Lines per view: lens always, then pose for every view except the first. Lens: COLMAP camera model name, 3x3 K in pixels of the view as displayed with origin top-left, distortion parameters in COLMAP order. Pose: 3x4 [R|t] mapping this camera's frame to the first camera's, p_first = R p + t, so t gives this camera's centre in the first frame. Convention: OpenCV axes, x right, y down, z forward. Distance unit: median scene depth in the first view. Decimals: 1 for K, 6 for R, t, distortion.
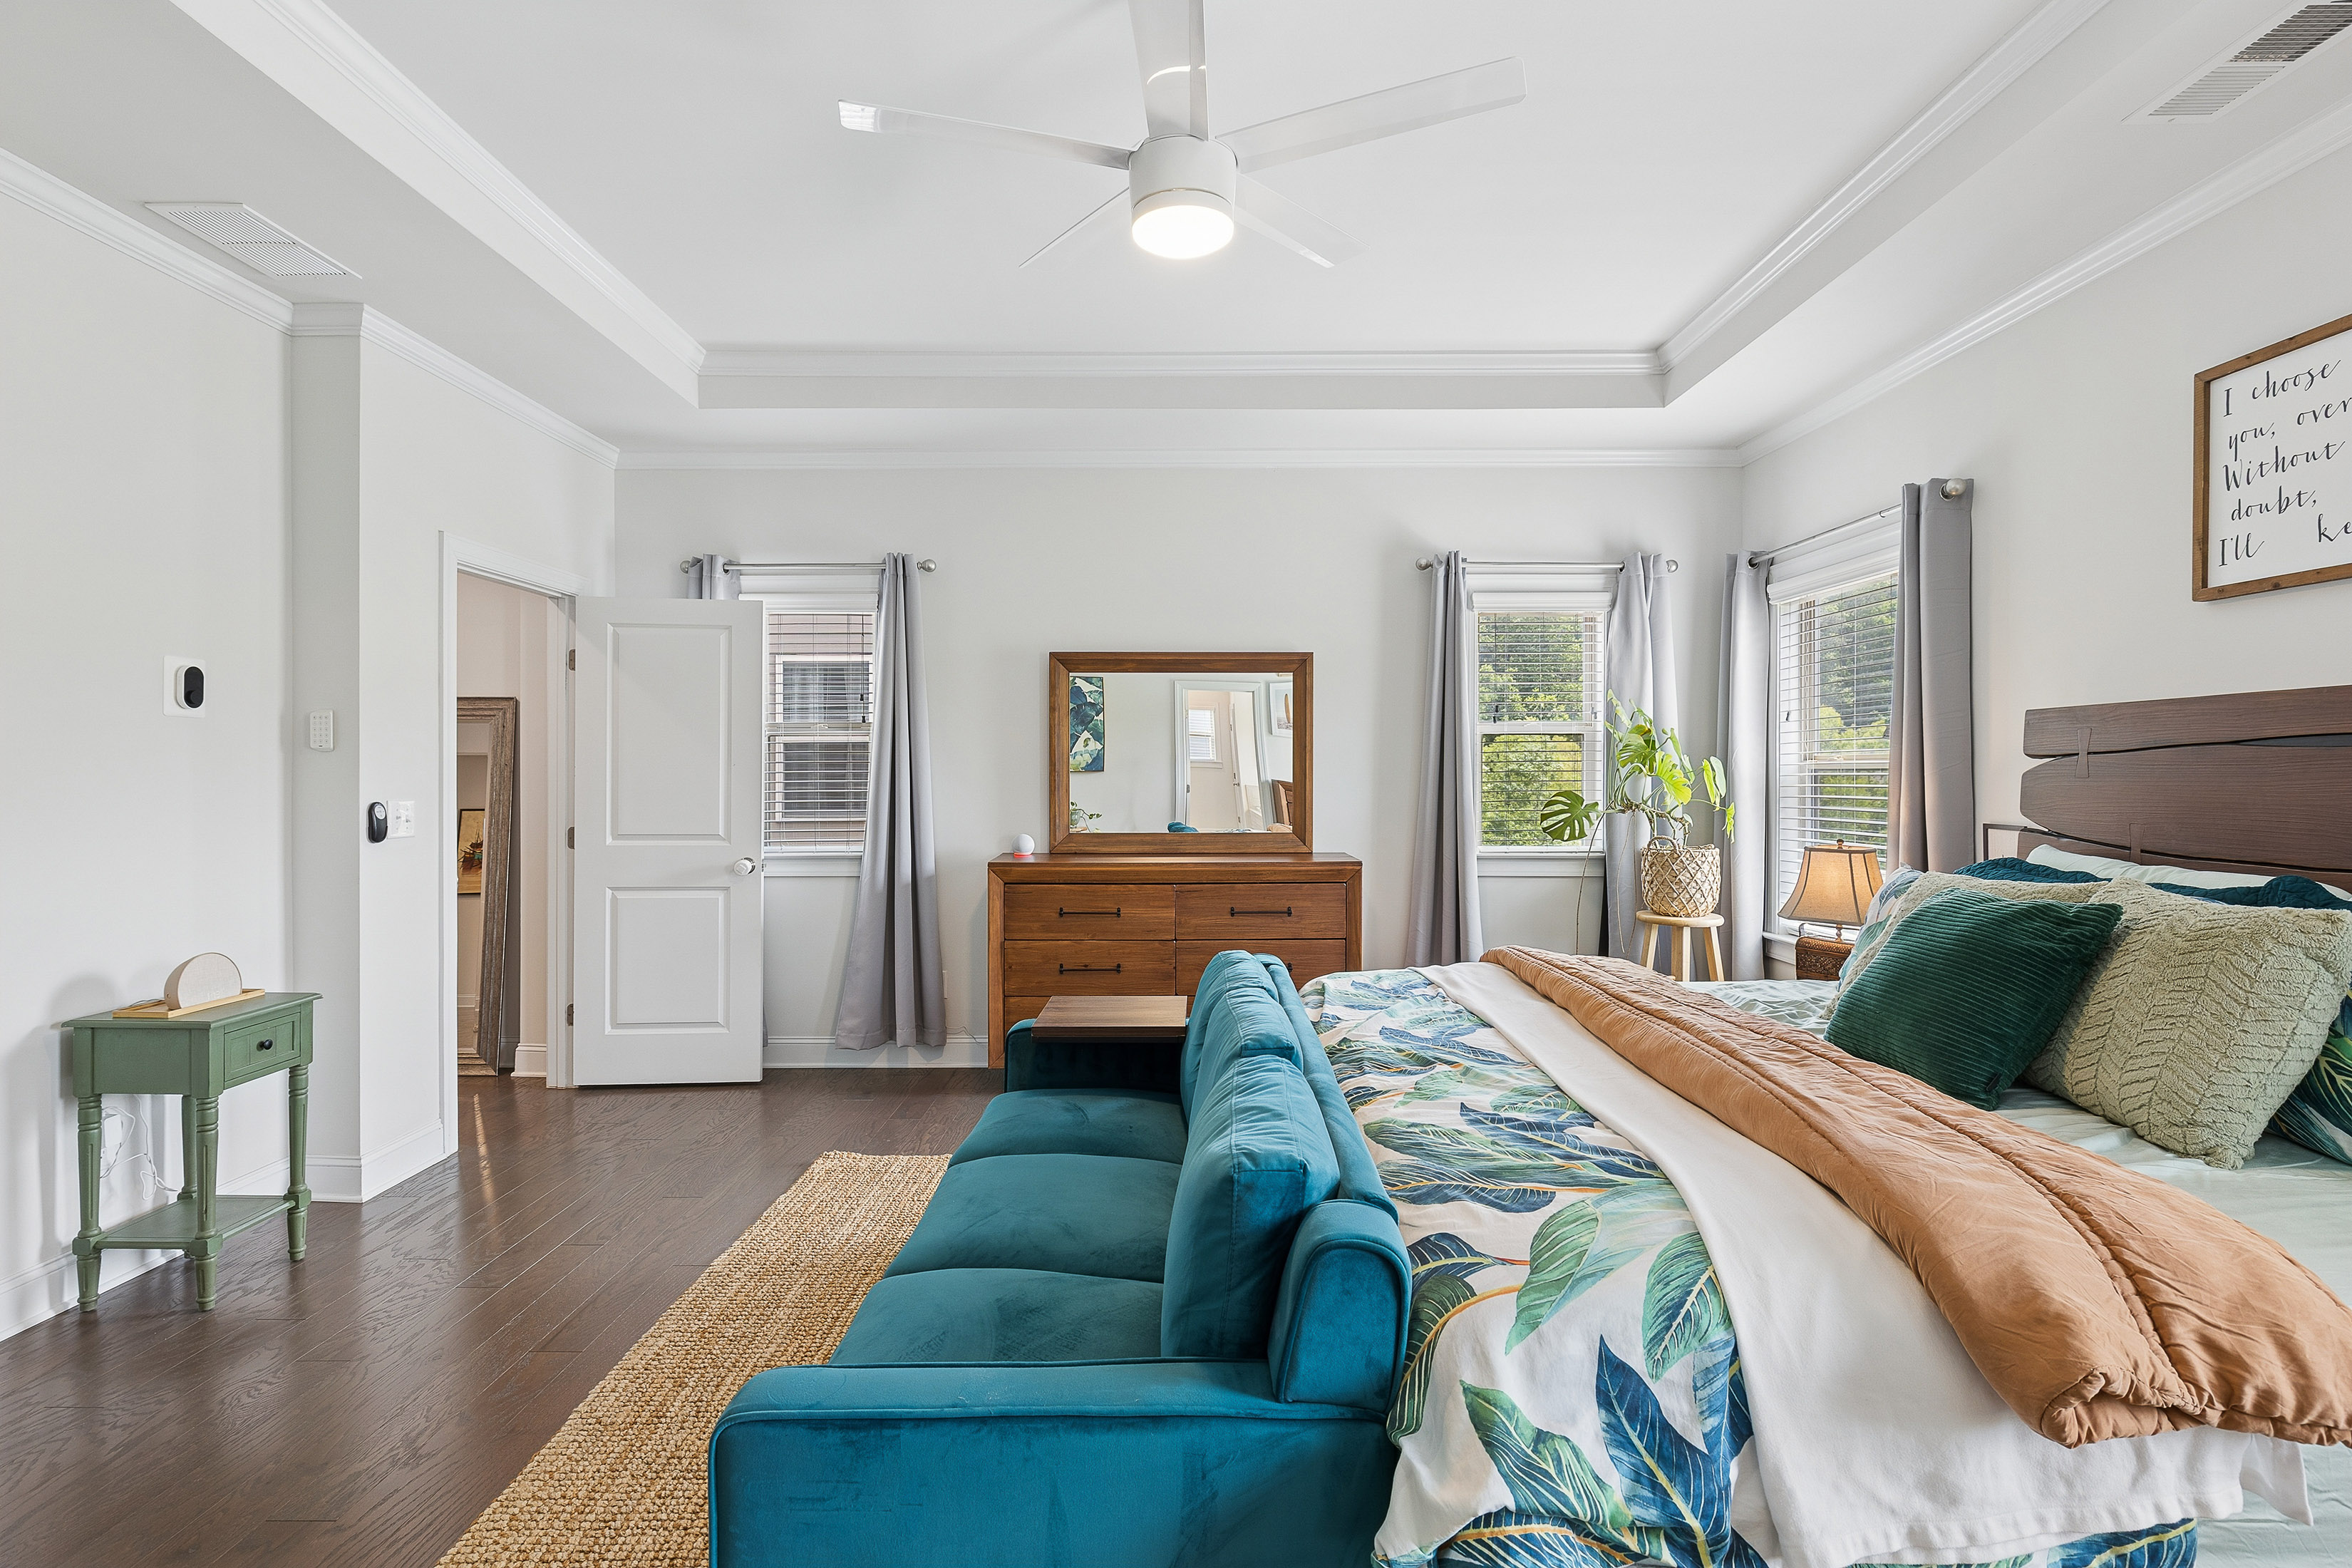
lens RADIAL K [[1121.6, 0, 1174.4], [0, 1121.6, 784.1], [0, 0, 1]] dist [0.002115, -0.000902]
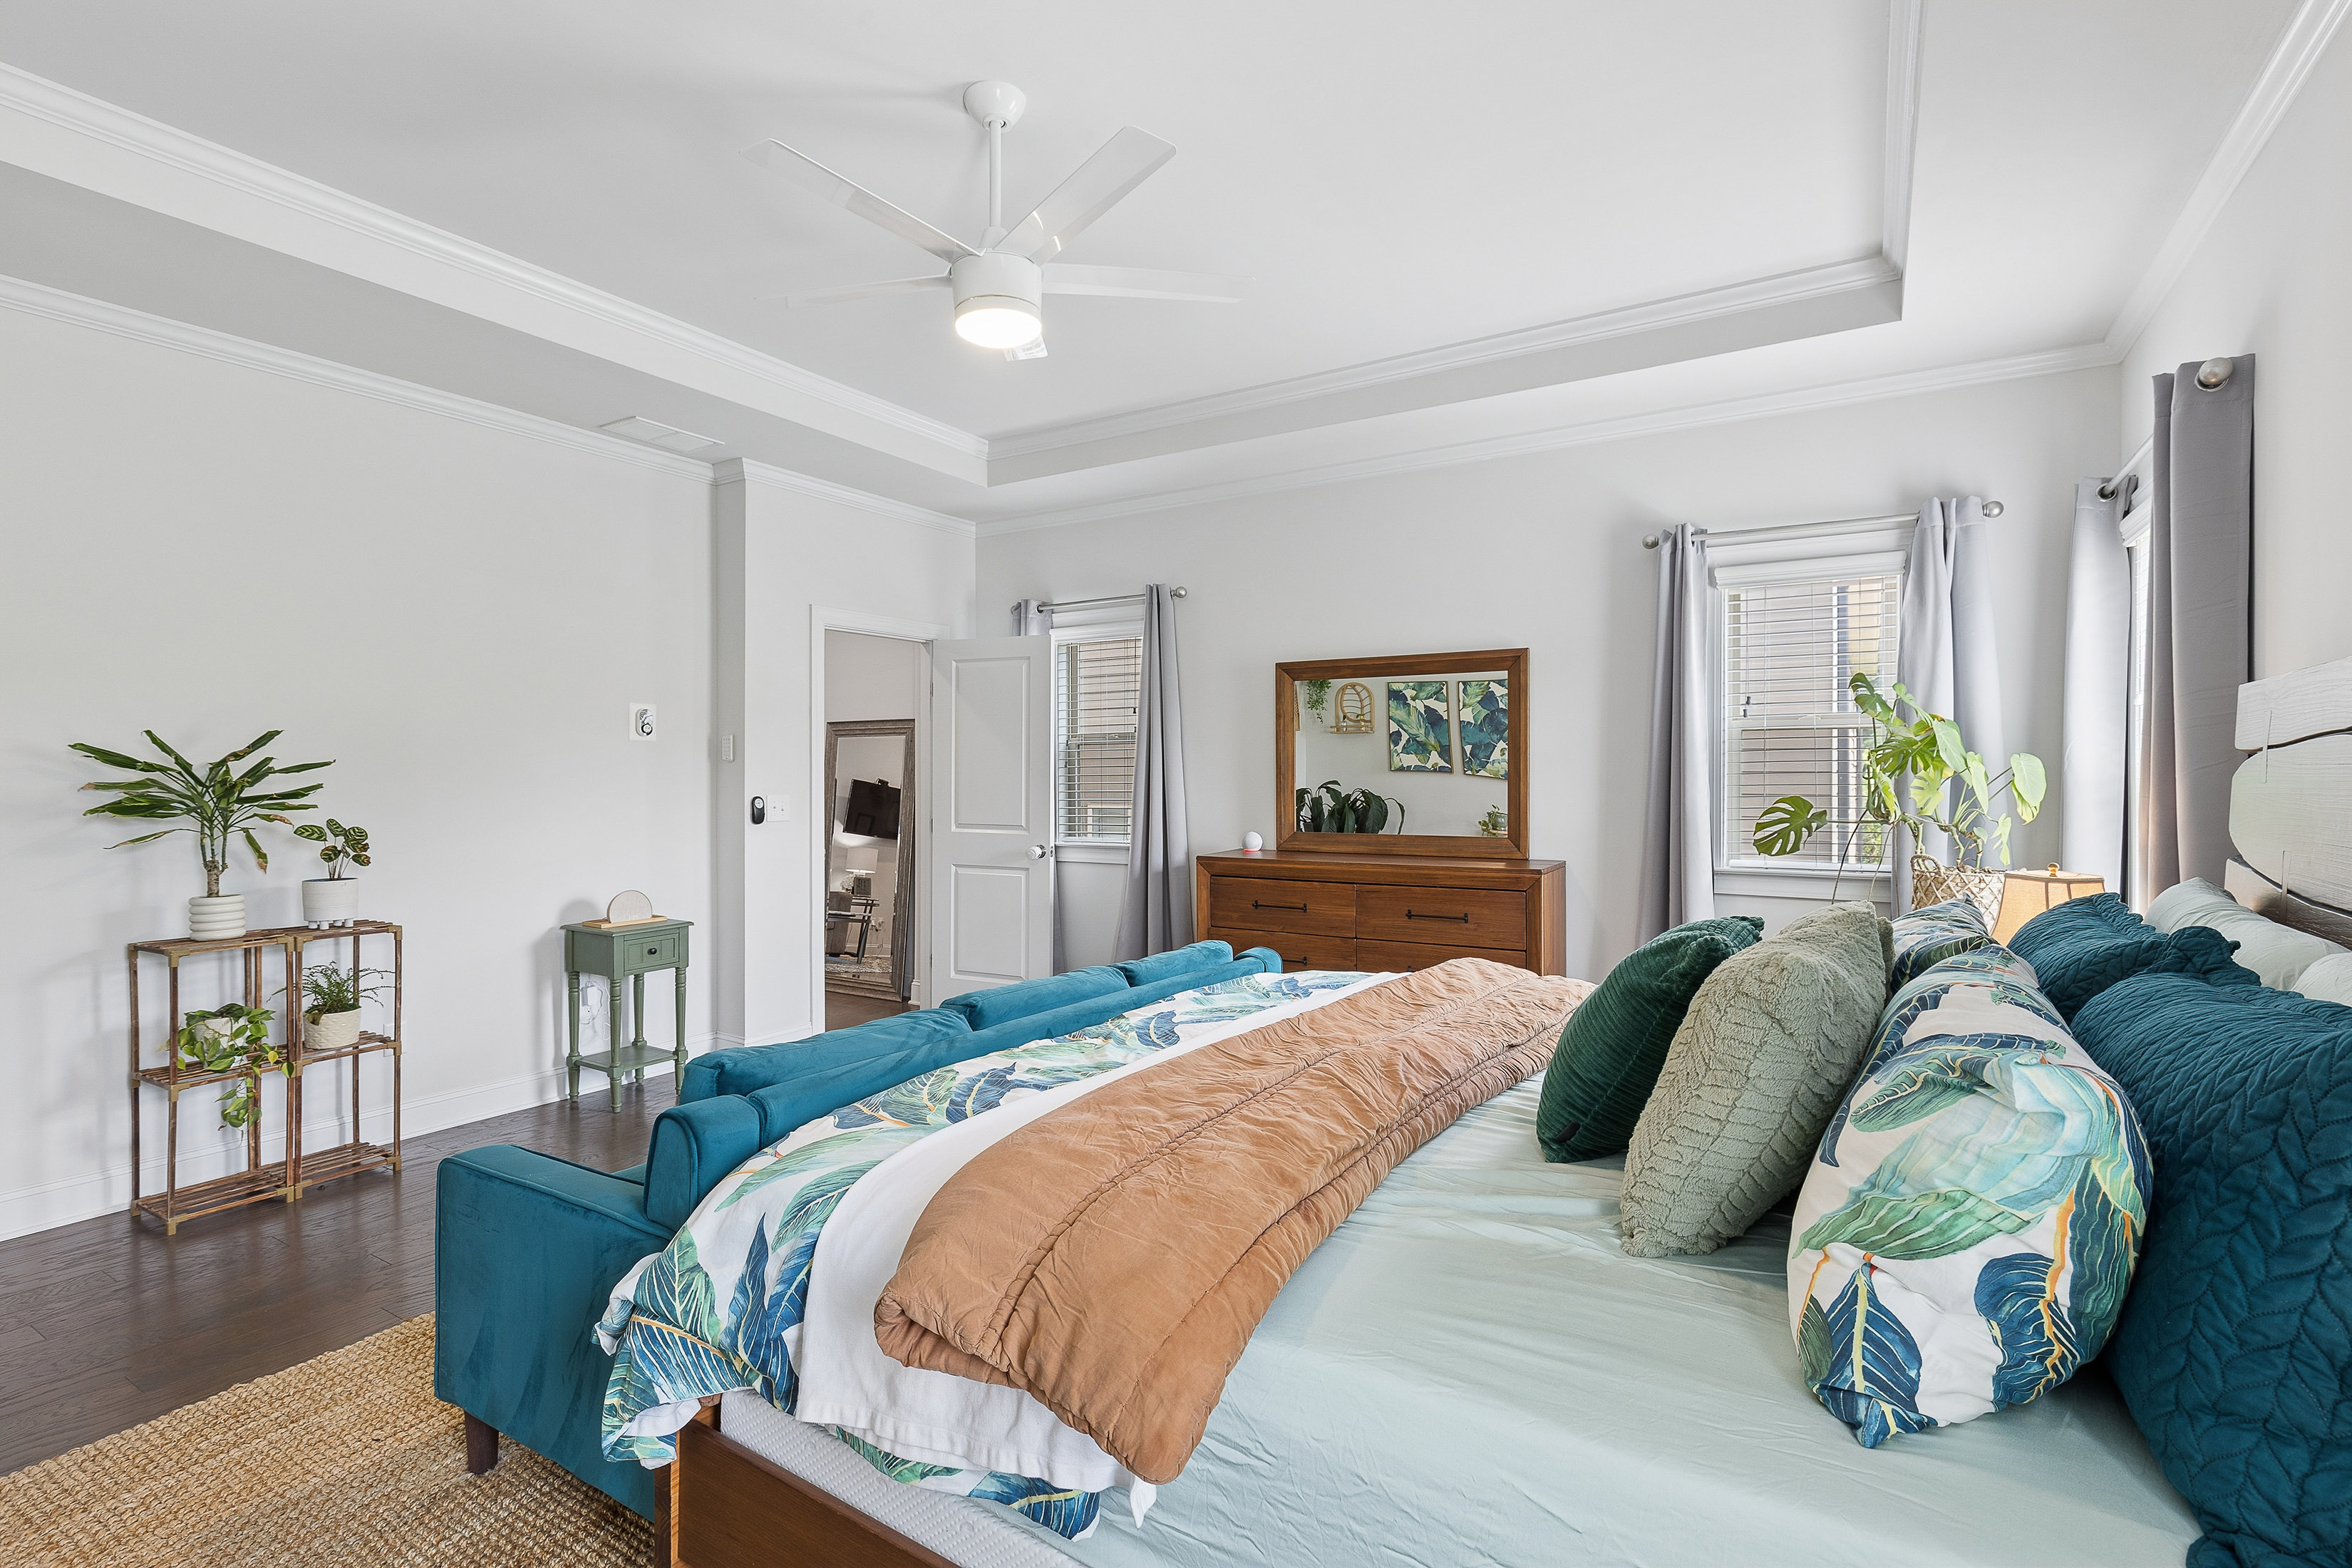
lens RADIAL K [[1121.6, 0, 1169.6], [0, 1121.6, 779.7], [0, 0, 1]] dist [0.002115, -0.000902]
pose [[0.846693, 0.001042, -0.532081, 0.411279], [-0.003388, 0.999988, -0.003433, -0.001965], [0.532071, 0.004709, 0.846687, 0.041236]]
